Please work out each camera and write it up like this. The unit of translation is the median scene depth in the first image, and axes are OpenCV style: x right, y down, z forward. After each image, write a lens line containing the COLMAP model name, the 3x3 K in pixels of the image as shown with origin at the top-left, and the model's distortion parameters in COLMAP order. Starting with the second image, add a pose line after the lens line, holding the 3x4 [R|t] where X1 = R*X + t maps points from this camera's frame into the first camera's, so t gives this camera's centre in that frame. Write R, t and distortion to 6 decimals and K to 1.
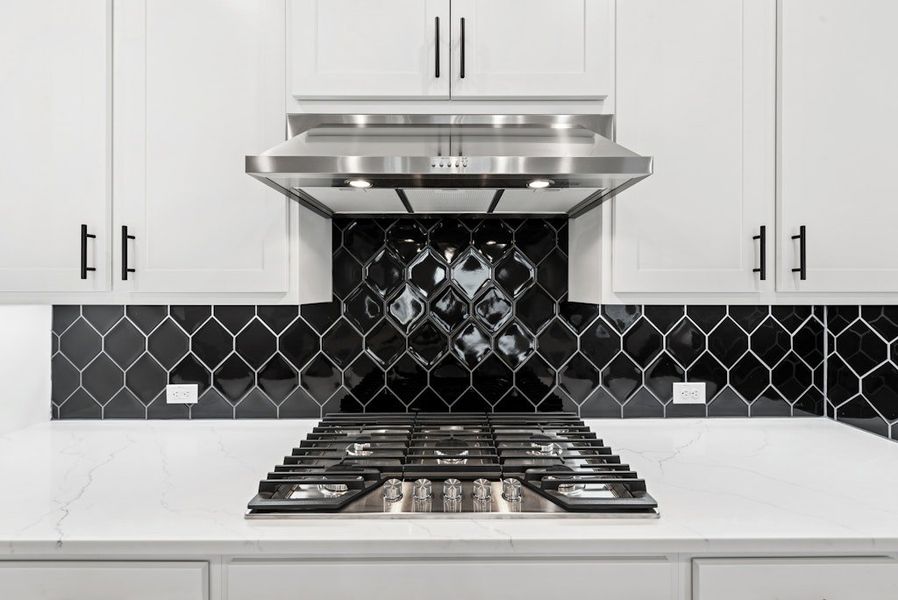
lens RADIAL K [[353.9, 0, 455.9], [0, 353.9, 292.4], [0, 0, 1]] dist [0.011684, -0.002561]
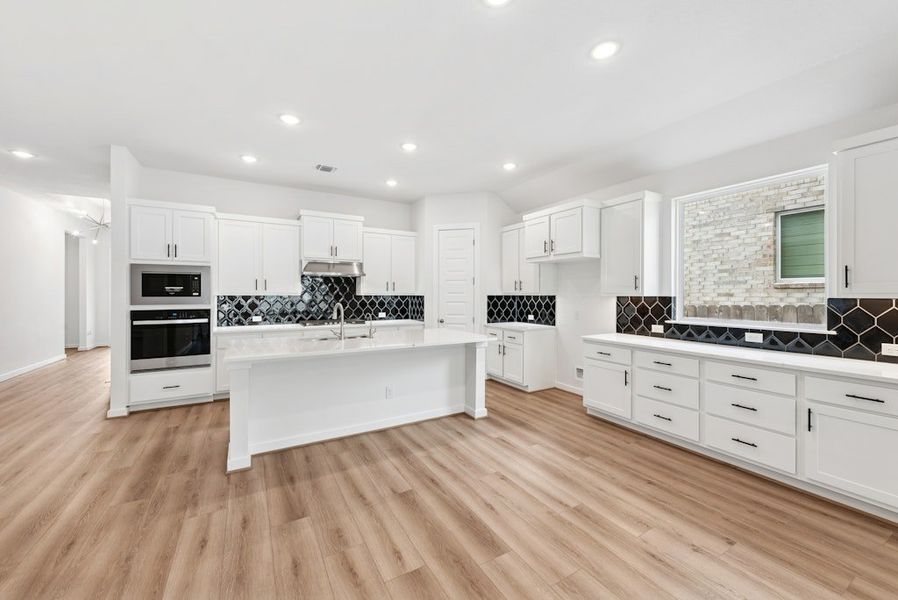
lens RADIAL K [[353.9, 0, 449.7], [0, 353.9, 293.5], [0, 0, 1]] dist [0.011684, -0.002561]
pose [[0.874259, 0.001307, 0.485458, -0.815283], [-0.000116, 0.999997, -0.002482, 0.015342], [-0.485459, 0.002114, 0.874257, -3.463536]]
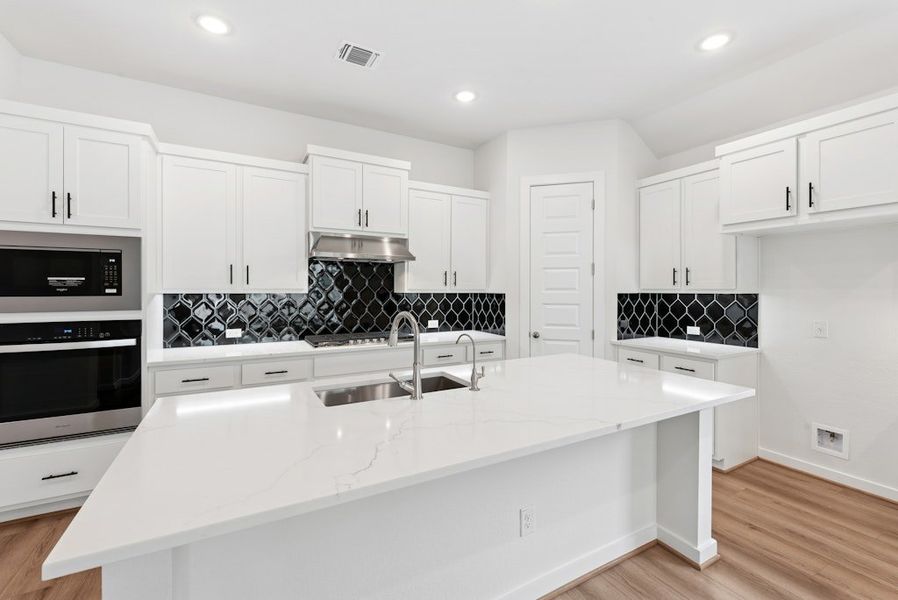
lens RADIAL K [[388.7, 0, 447.6], [0, 388.7, 289.7], [0, 0, 1]] dist [0.014898, -0.003559]
pose [[0.883090, 0.001685, 0.469200, -0.734297], [-0.000814, 0.999998, -0.002058, 0.009372], [-0.469203, 0.001435, 0.883089, -1.869355]]
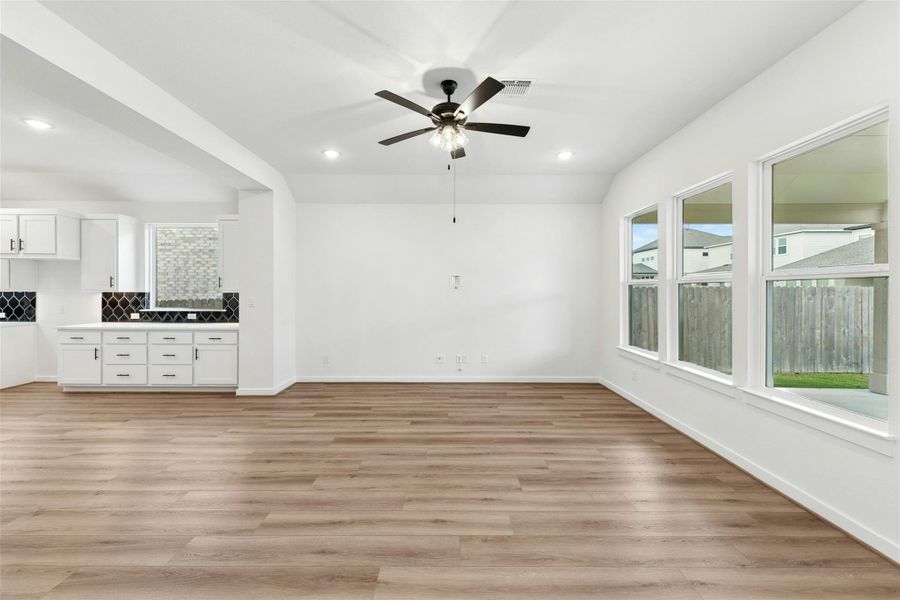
lens RADIAL K [[354.7, 0, 452.0], [0, 354.7, 293.5], [0, 0, 1]] dist [0.011684, -0.002561]
pose [[0.015284, -0.004913, 0.999871, -1.850507], [-0.000358, 0.999988, 0.004919, 0.024427], [-0.999883, -0.000433, 0.015282, -5.337992]]
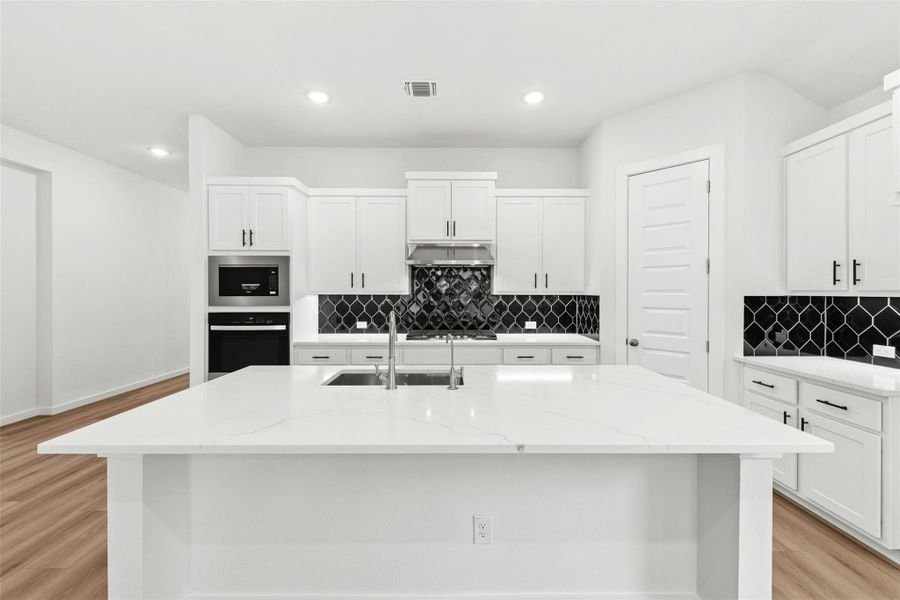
lens RADIAL K [[354.7, 0, 450.5], [0, 354.7, 293.1], [0, 0, 1]] dist [0.011684, -0.002561]
pose [[0.999935, 0.001146, -0.011361, 0.015472], [-0.001130, 0.999998, 0.001347, 0.010466], [0.011362, -0.001334, 0.999935, -1.995346]]
